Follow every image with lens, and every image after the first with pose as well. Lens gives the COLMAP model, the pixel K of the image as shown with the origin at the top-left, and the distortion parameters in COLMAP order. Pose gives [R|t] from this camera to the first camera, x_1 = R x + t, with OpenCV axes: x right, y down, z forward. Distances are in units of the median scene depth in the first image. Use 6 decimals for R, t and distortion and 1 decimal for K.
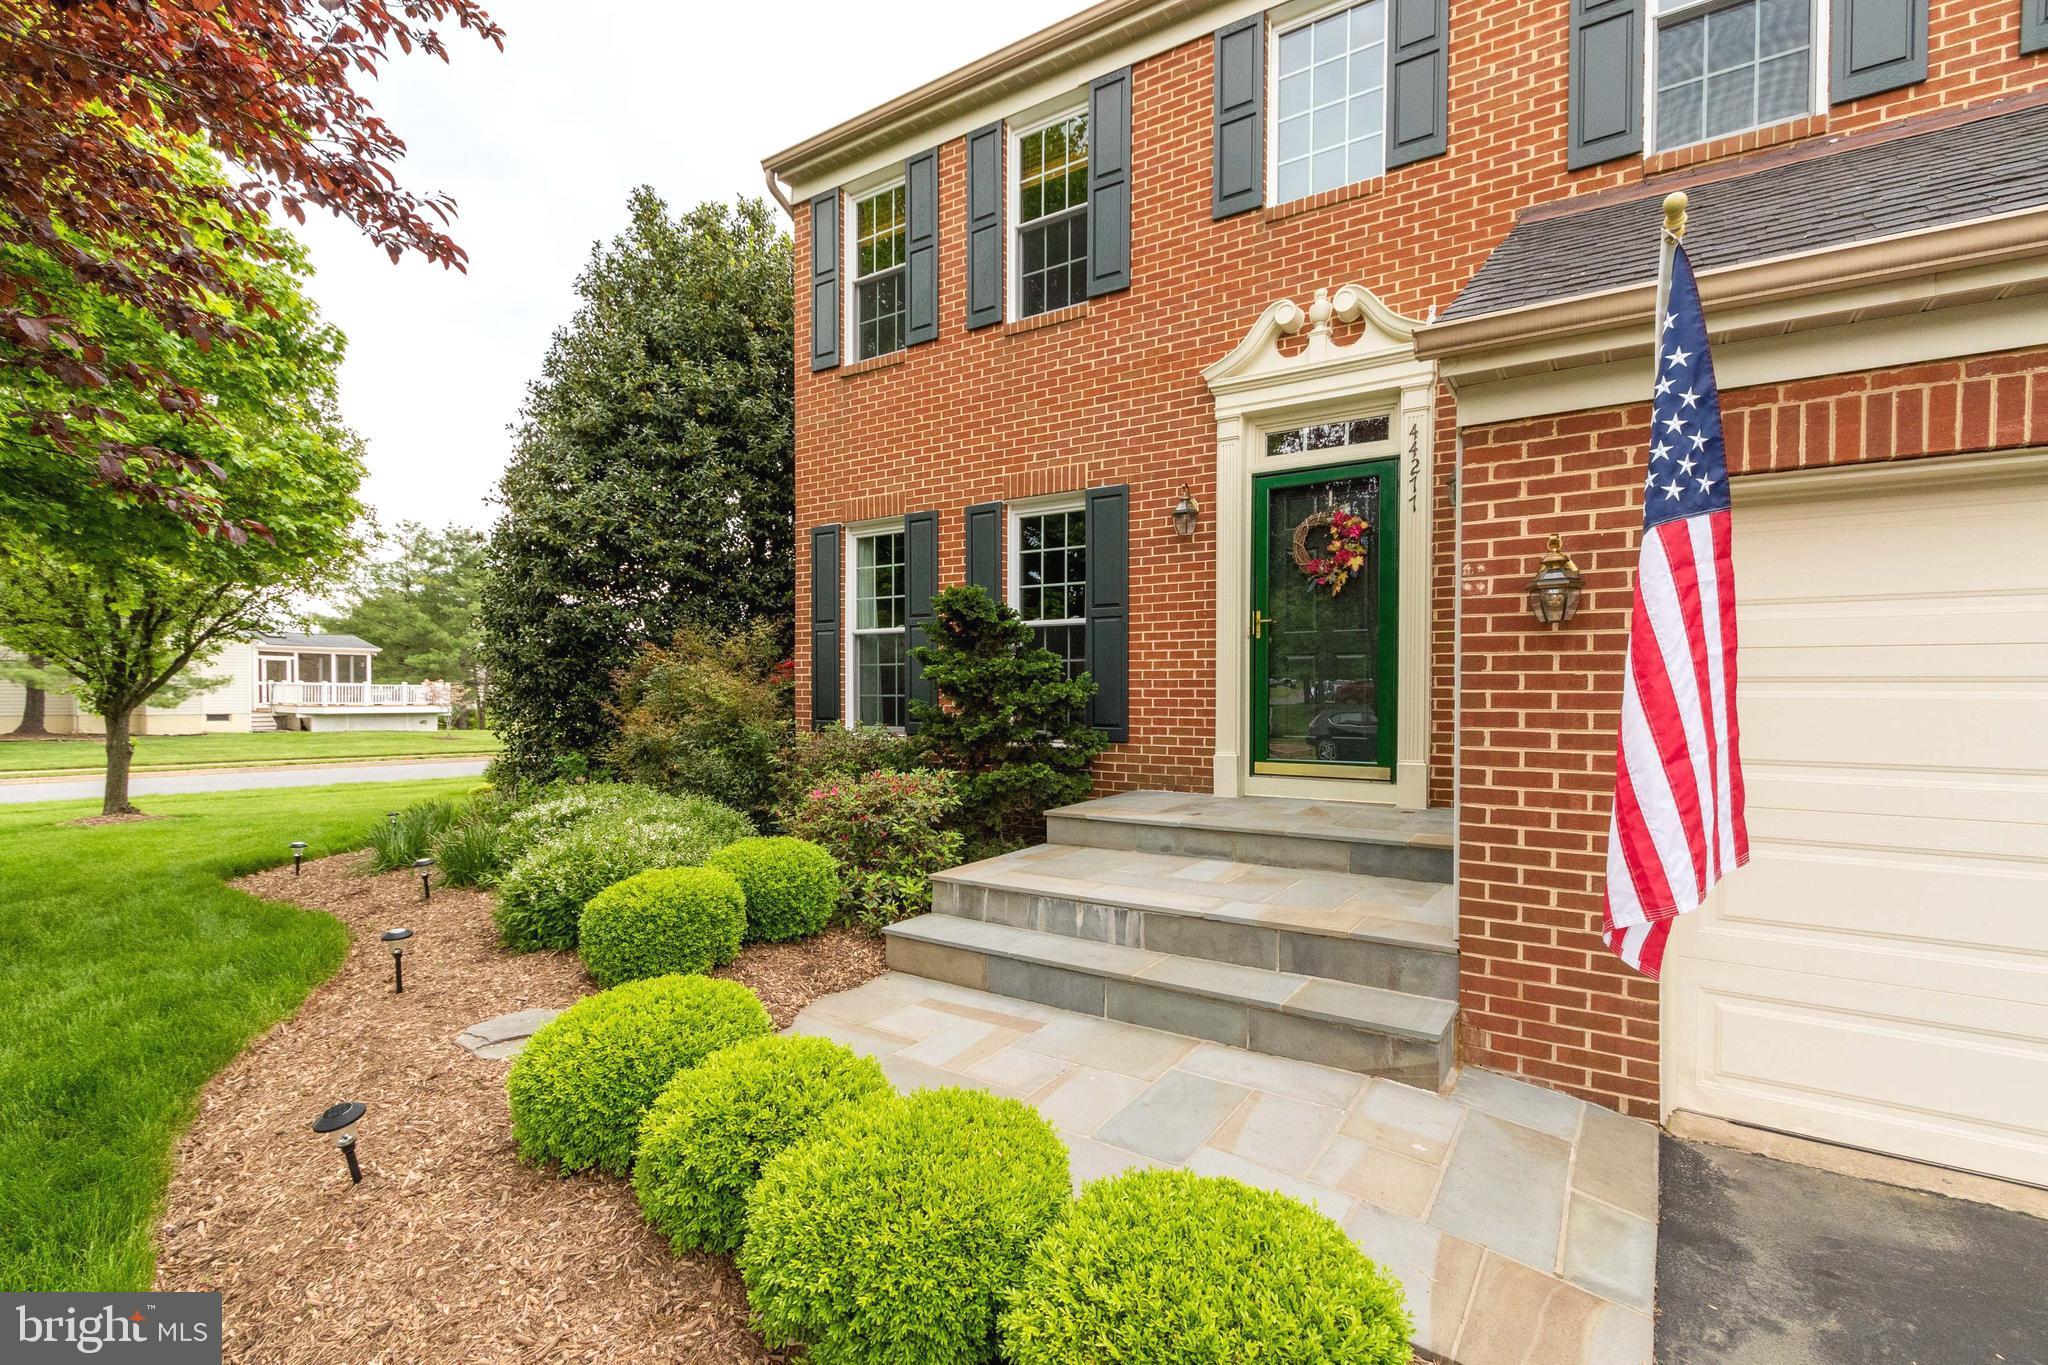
lens RADIAL K [[936.5, 0, 1013.9], [0, 936.5, 709.9], [0, 0, 1]] dist [0.005364, -0.002343]
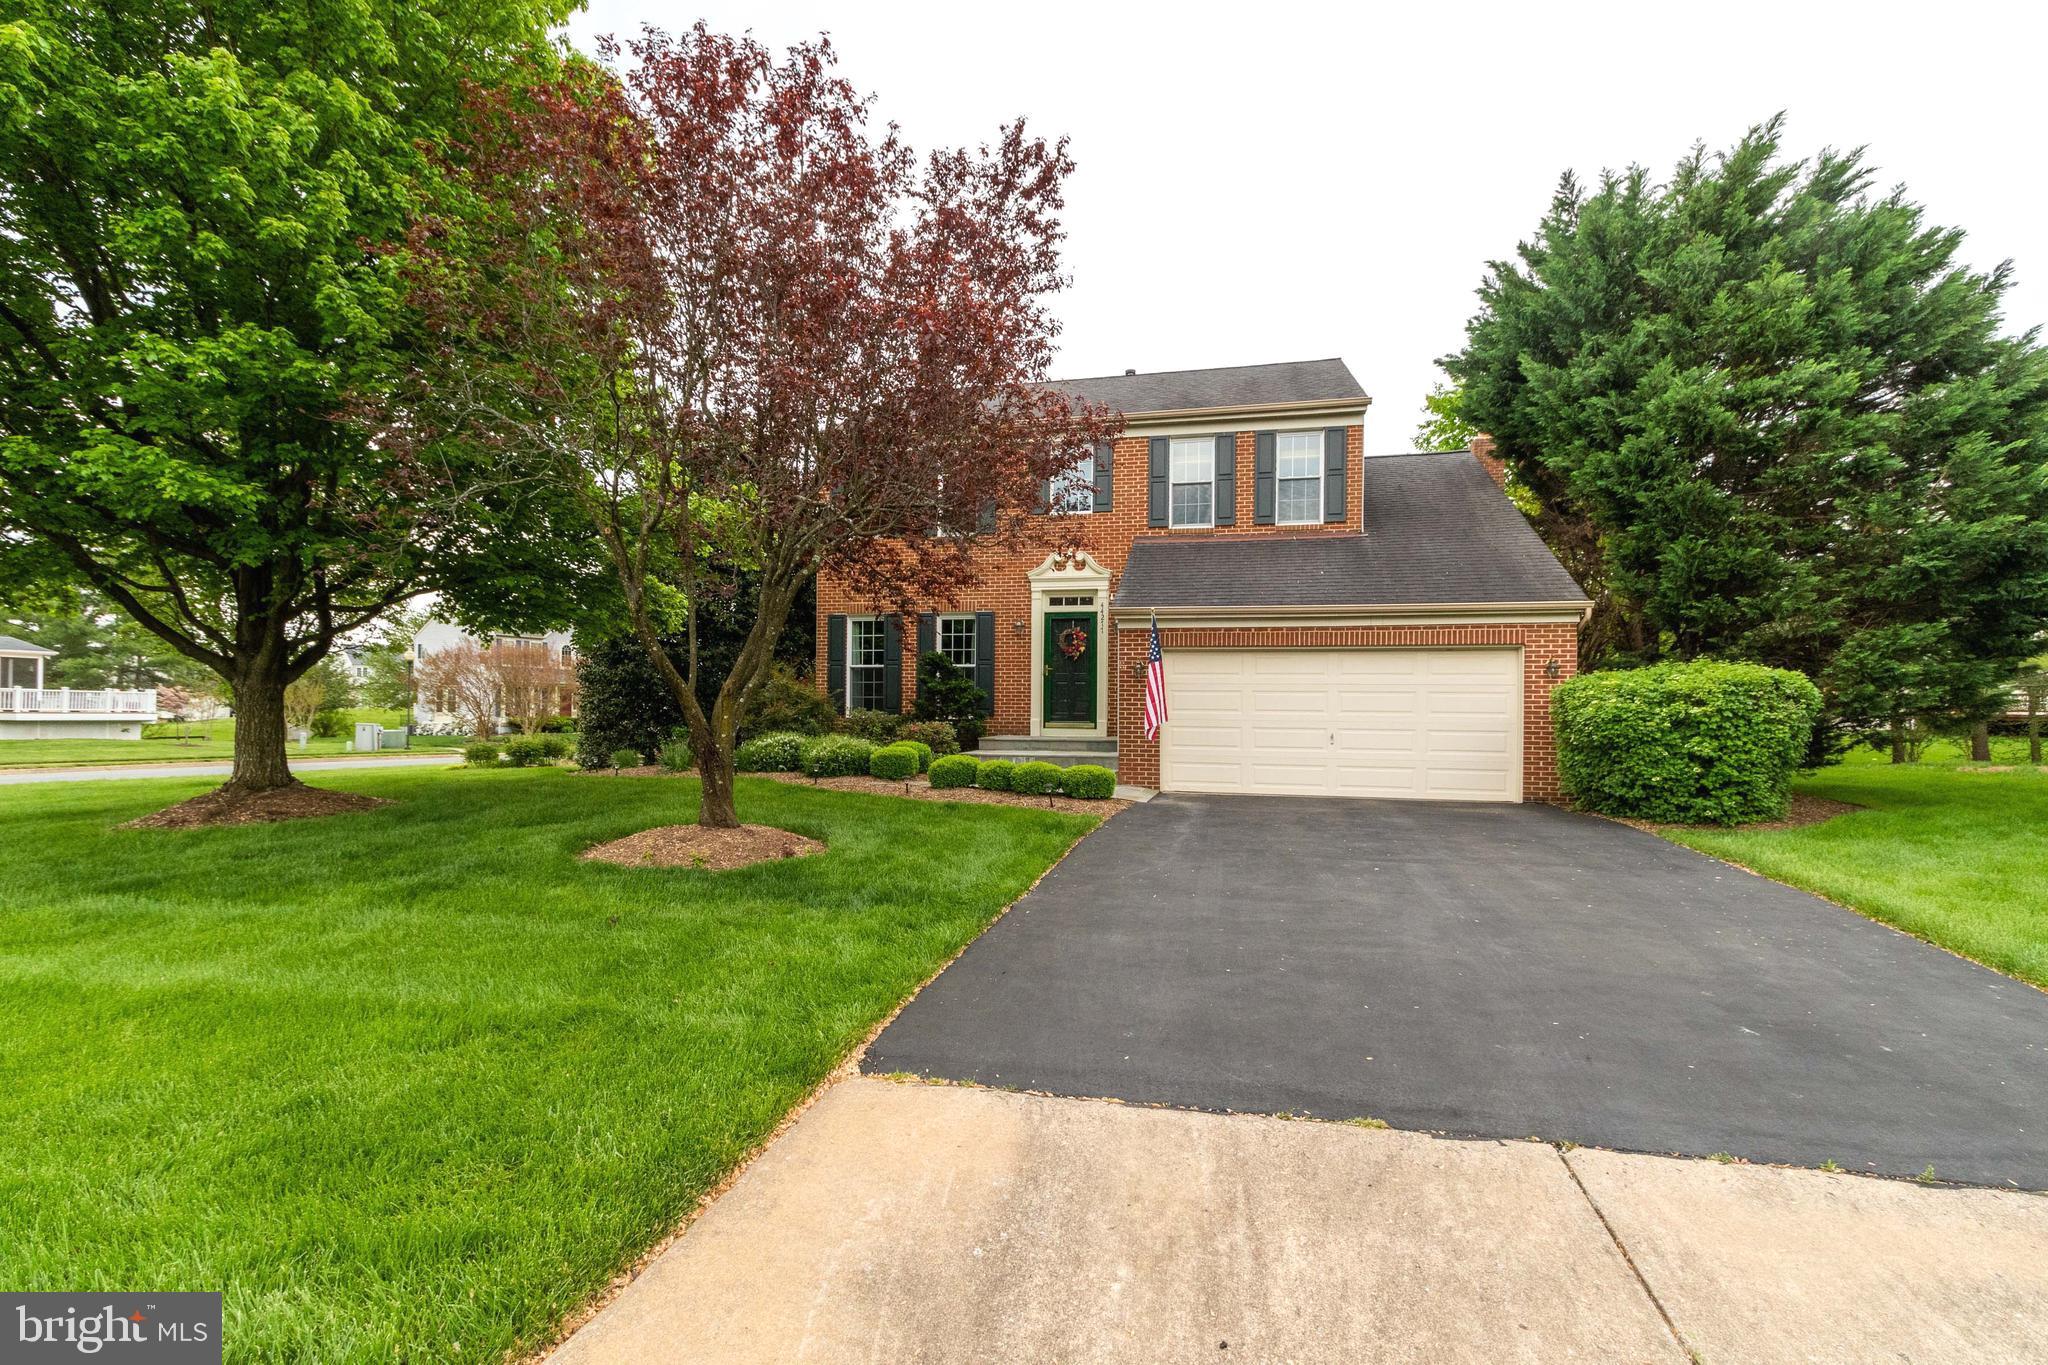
lens RADIAL K [[936.5, 0, 1015.8], [0, 936.5, 699.9], [0, 0, 1]] dist [0.005364, -0.002343]
pose [[0.940096, 0.013220, 0.340653, -0.701434], [-0.002141, 0.999457, -0.032877, 0.076955], [-0.340903, 0.030178, 0.939614, -1.408525]]
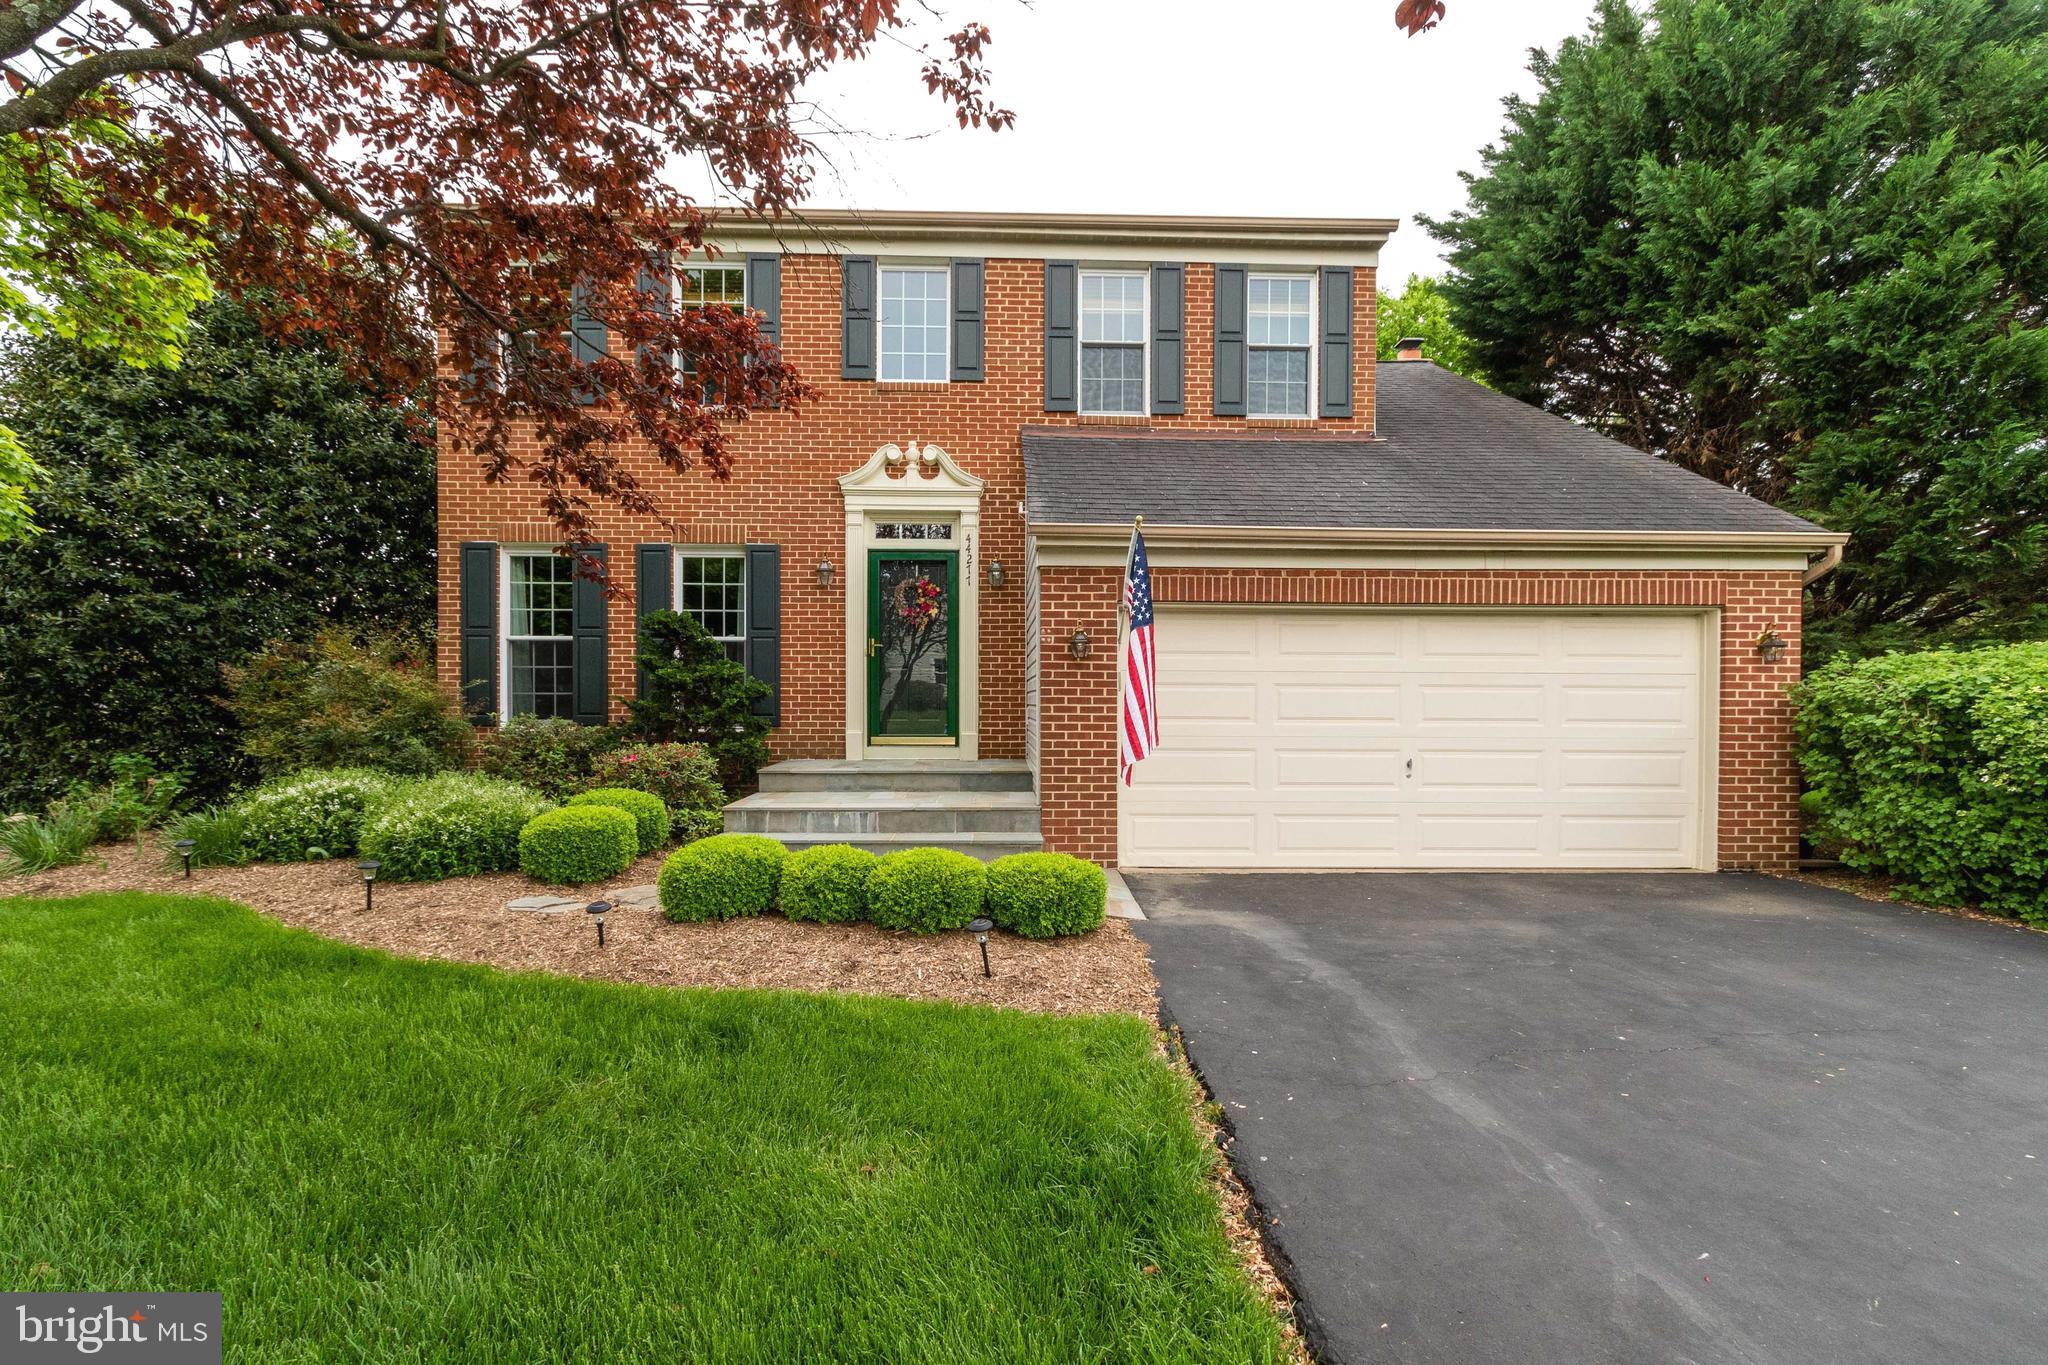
lens RADIAL K [[936.5, 0, 1015.4], [0, 936.5, 704.9], [0, 0, 1]] dist [0.005364, -0.002343]
pose [[0.815495, 0.000608, 0.578764, -0.432356], [0.008782, 0.999871, -0.013425, 0.025537], [-0.578698, 0.016031, 0.815384, -0.382339]]
